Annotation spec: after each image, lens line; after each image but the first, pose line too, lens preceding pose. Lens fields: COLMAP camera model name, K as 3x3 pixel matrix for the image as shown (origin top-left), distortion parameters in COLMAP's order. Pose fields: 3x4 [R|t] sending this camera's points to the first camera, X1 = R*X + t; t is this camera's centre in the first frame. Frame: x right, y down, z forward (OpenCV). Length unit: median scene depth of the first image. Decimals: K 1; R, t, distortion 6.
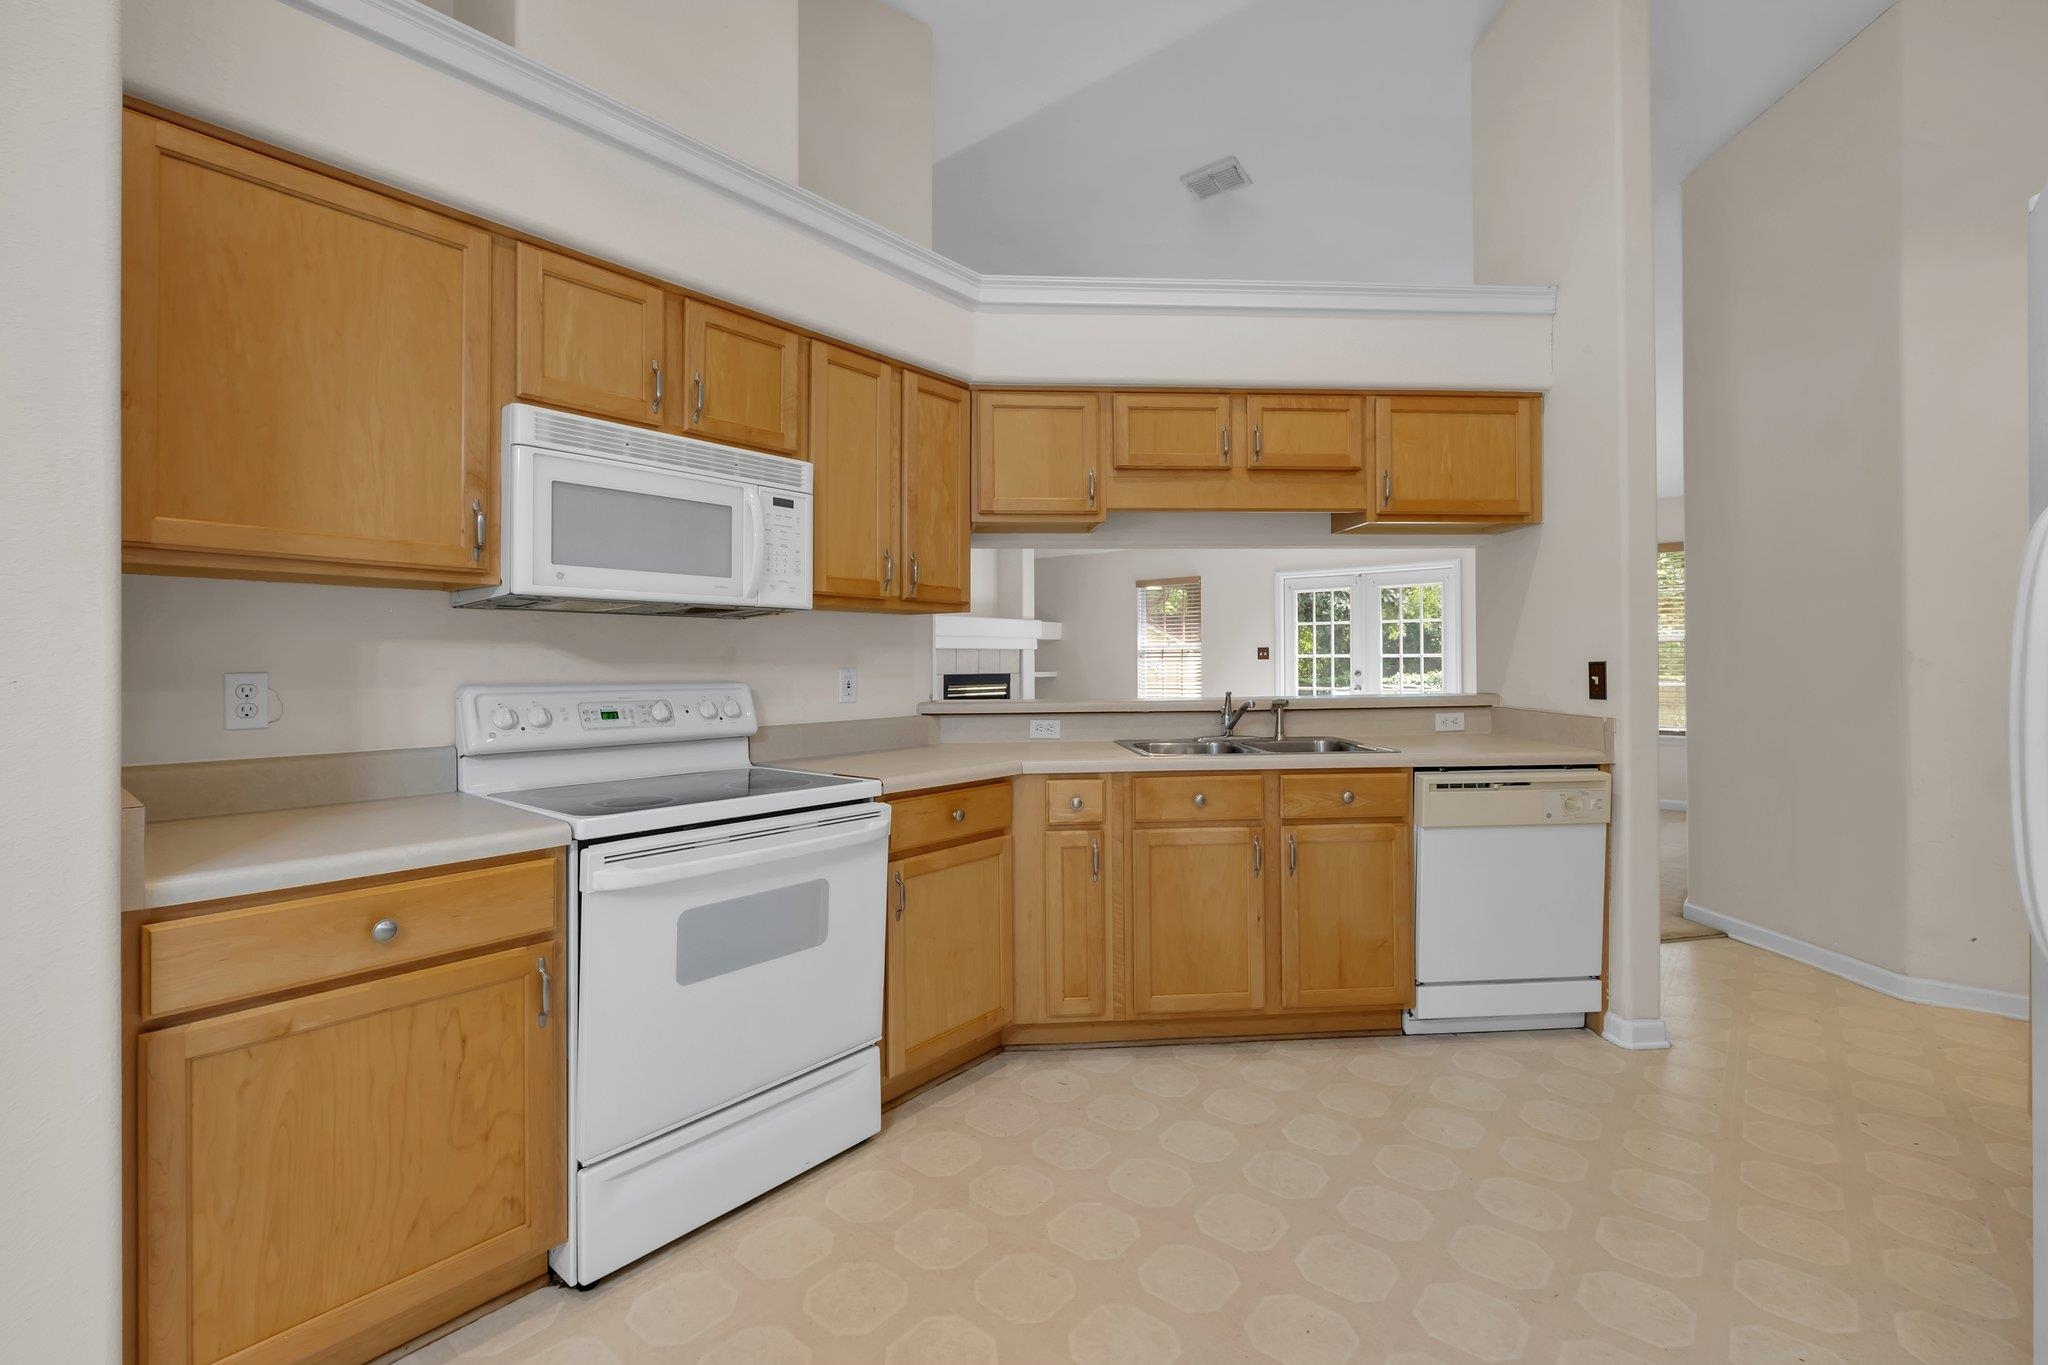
lens RADIAL K [[886.9, 0, 1028.9], [0, 886.9, 654.5], [0, 0, 1]] dist [-0.009085, -0.000285]
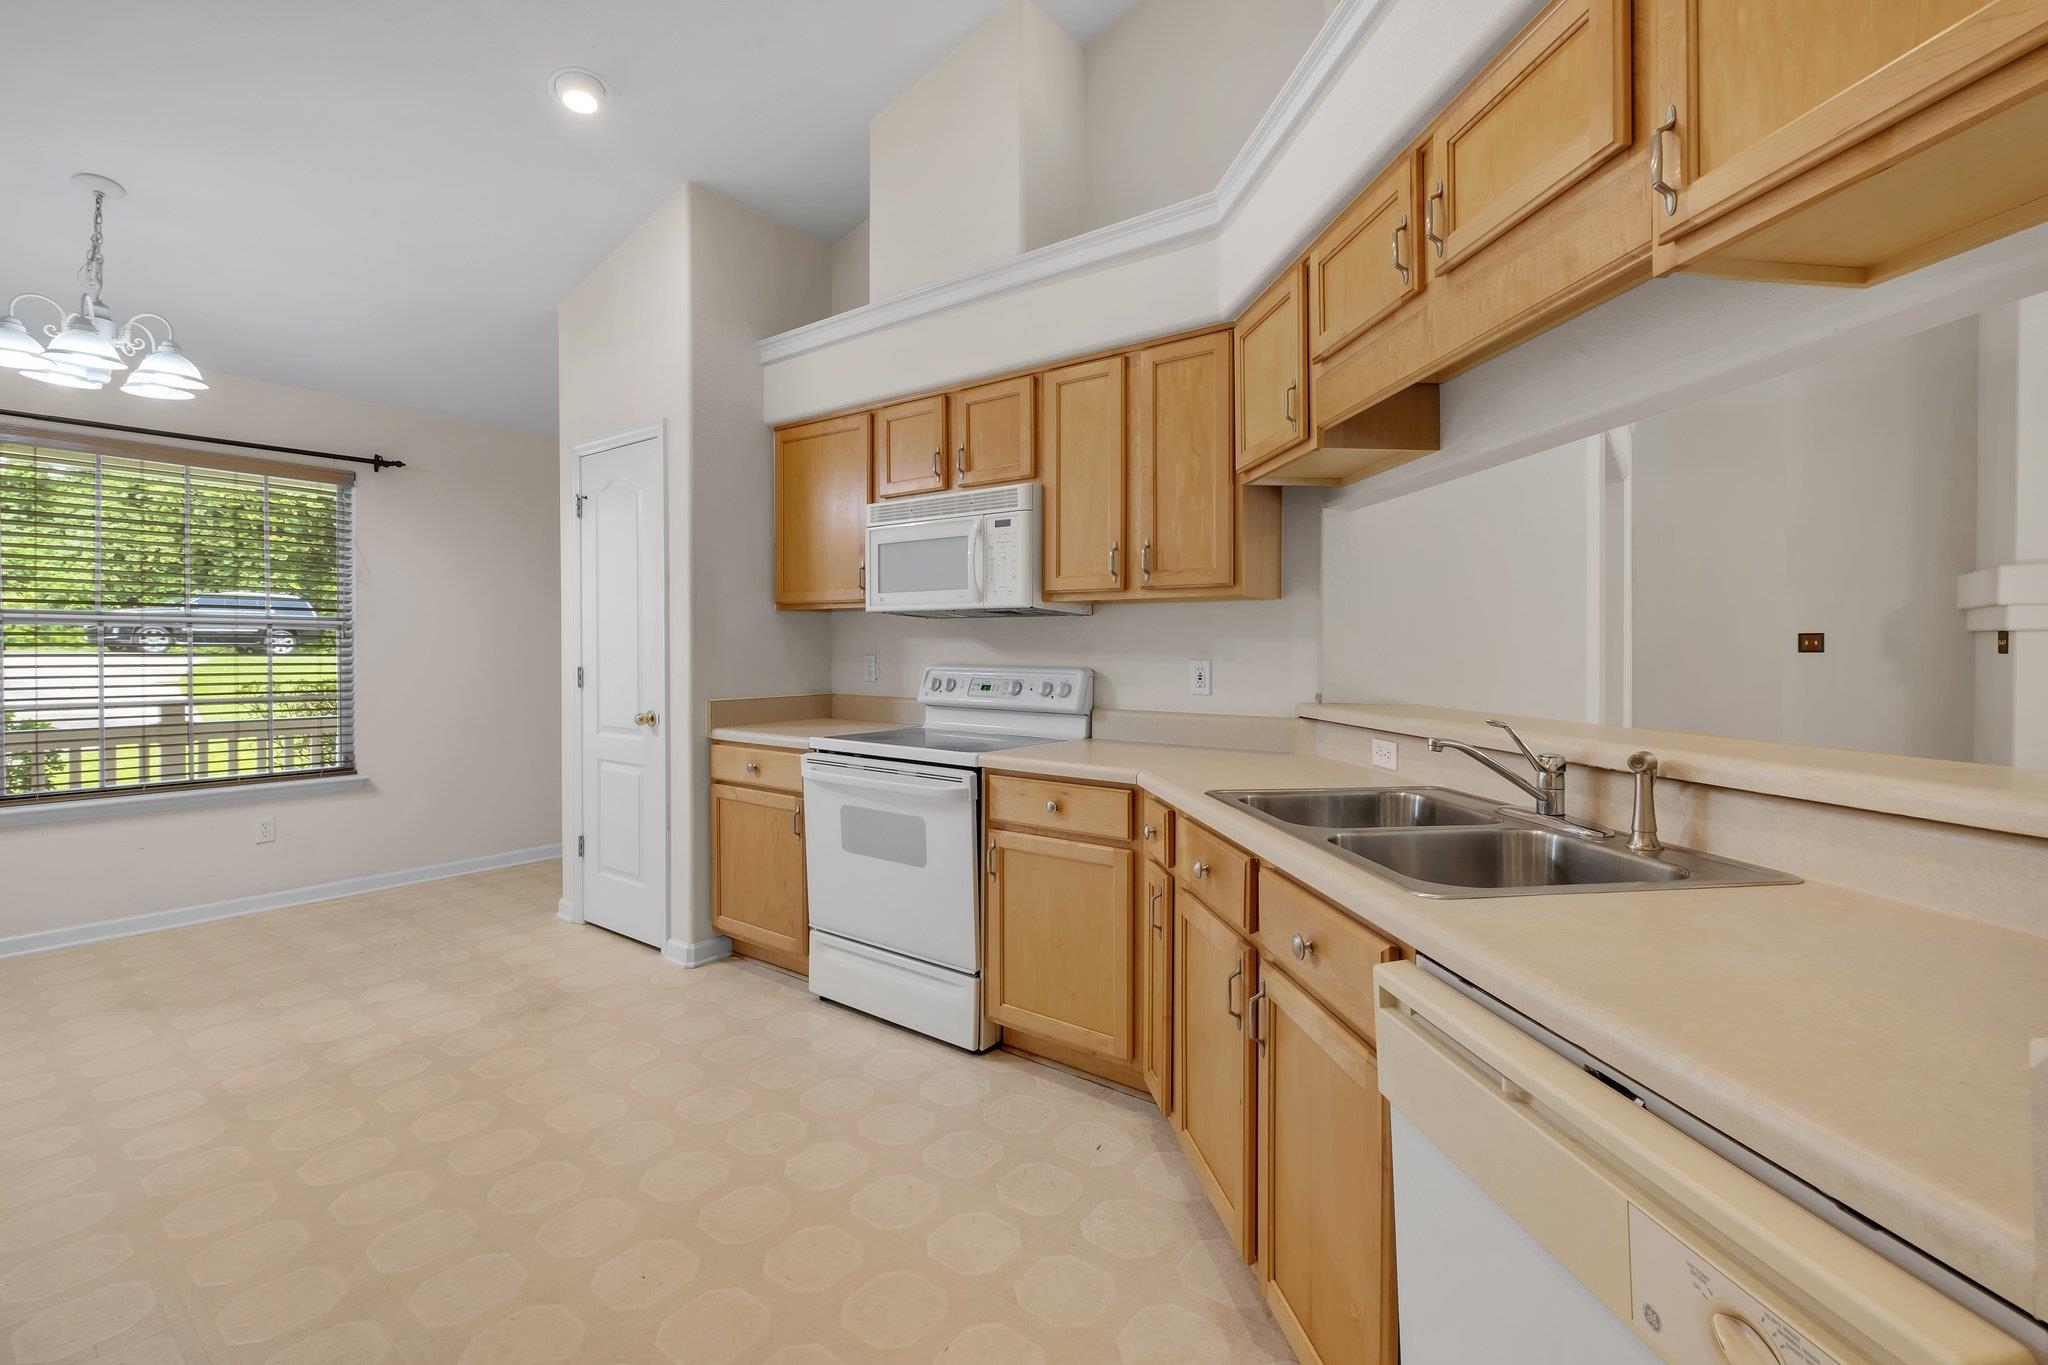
lens RADIAL K [[886.9, 0, 1028.9], [0, 886.9, 654.5], [0, 0, 1]] dist [-0.009085, -0.000285]
pose [[0.053924, 0.011812, -0.998475, 0.803997], [0.003894, 0.999920, 0.012040, -0.002298], [0.998537, -0.004537, 0.053874, 0.808928]]
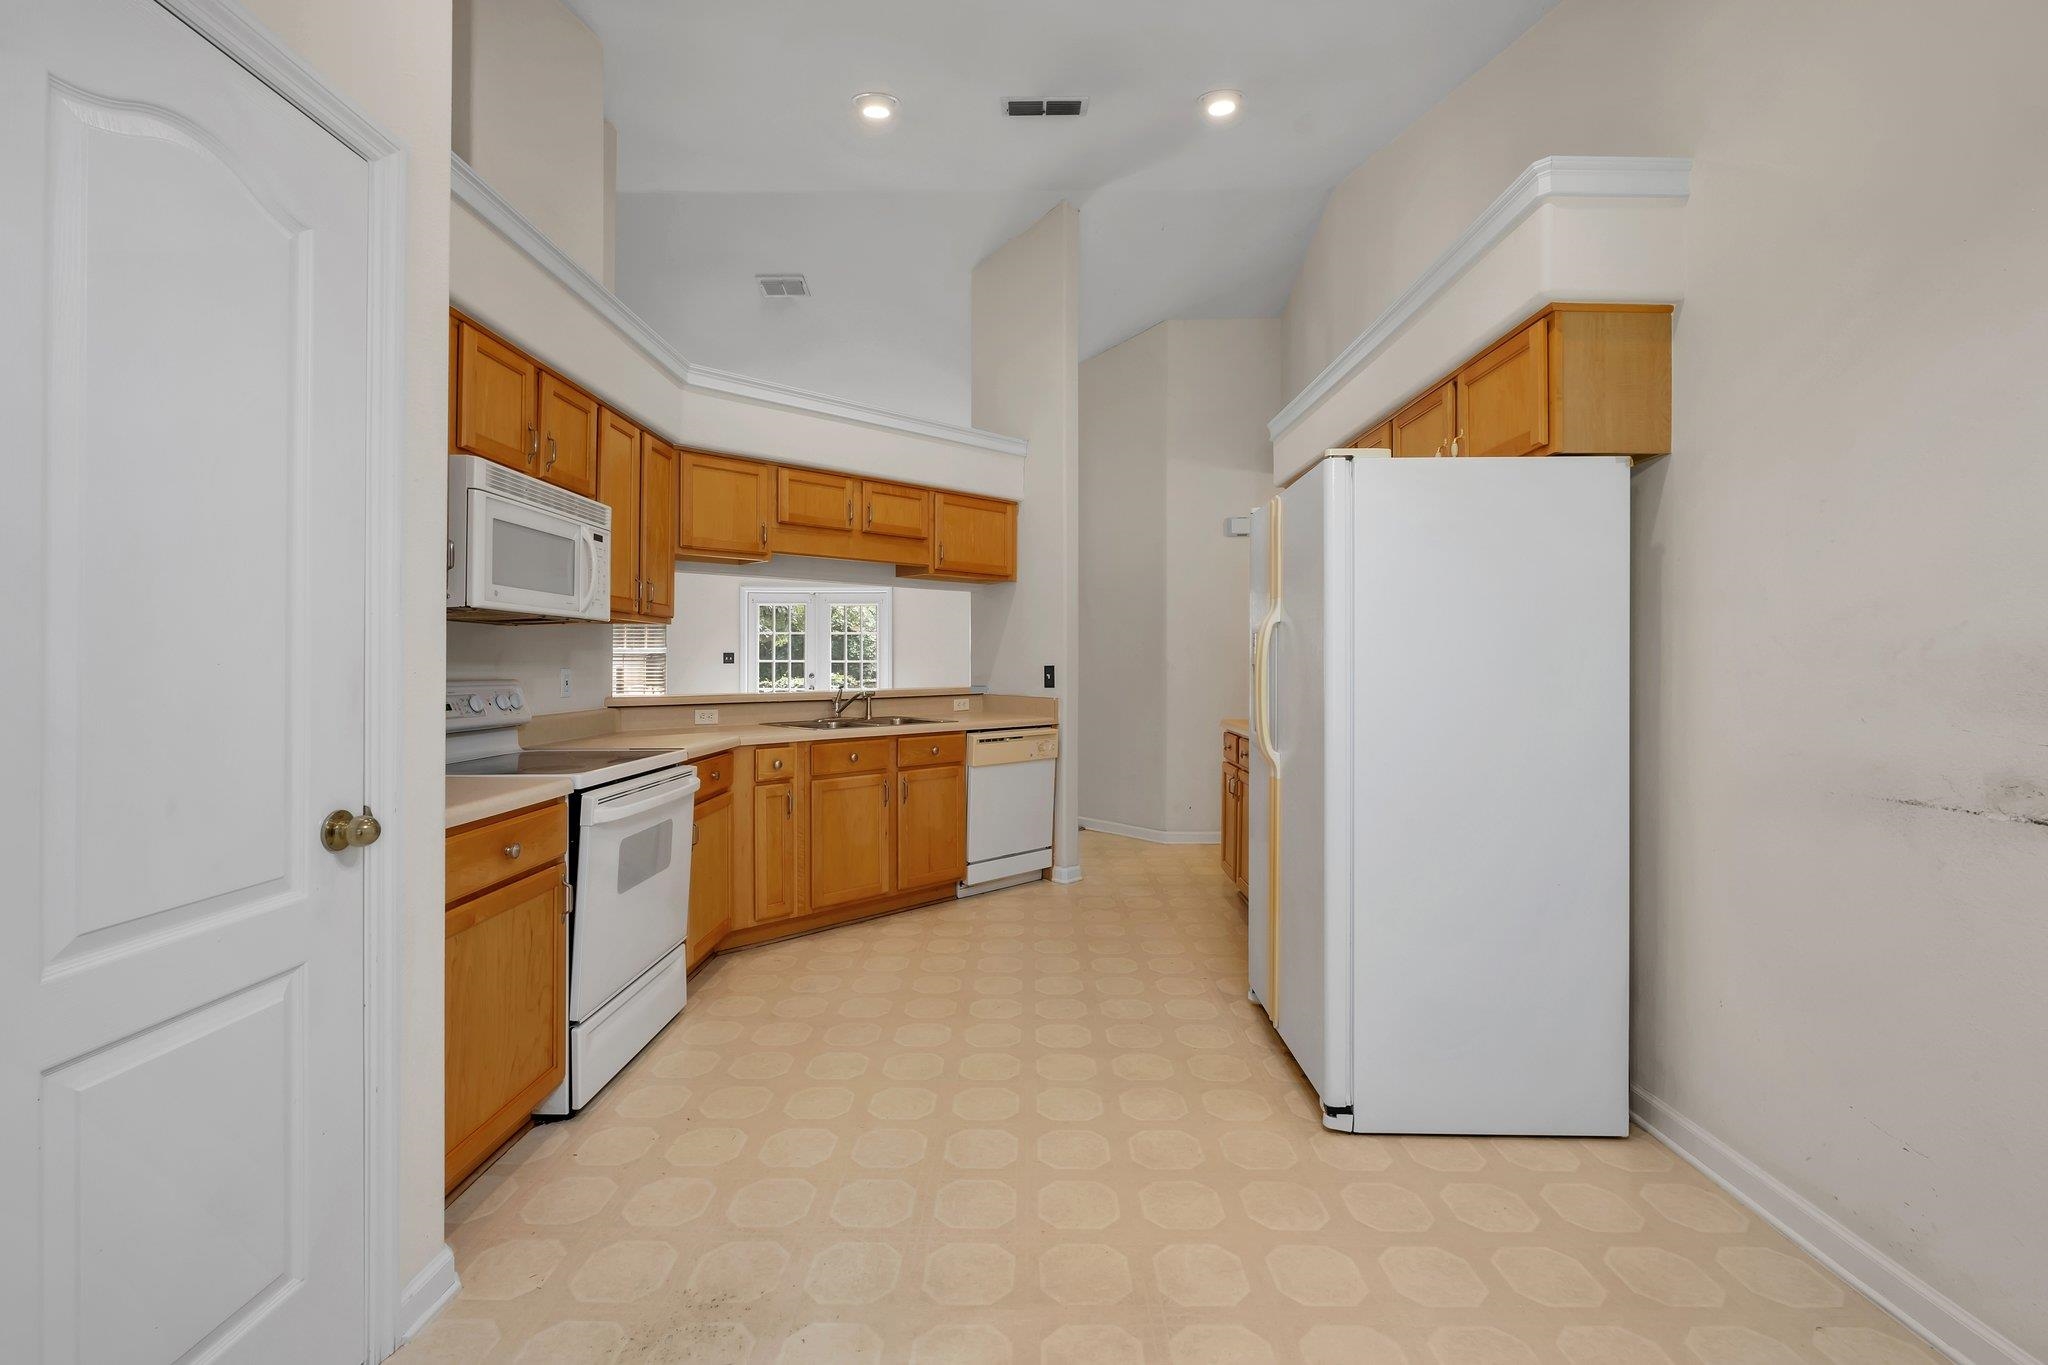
lens RADIAL K [[875.5, 0, 1022.2], [0, 875.5, 662.2], [0, 0, 1]] dist [0.000025, -0.000052]
pose [[0.773789, 0.007328, 0.633401, -0.502202], [-0.009376, 0.999956, -0.000115, 0.001876], [-0.633374, -0.005849, 0.773824, -0.303591]]
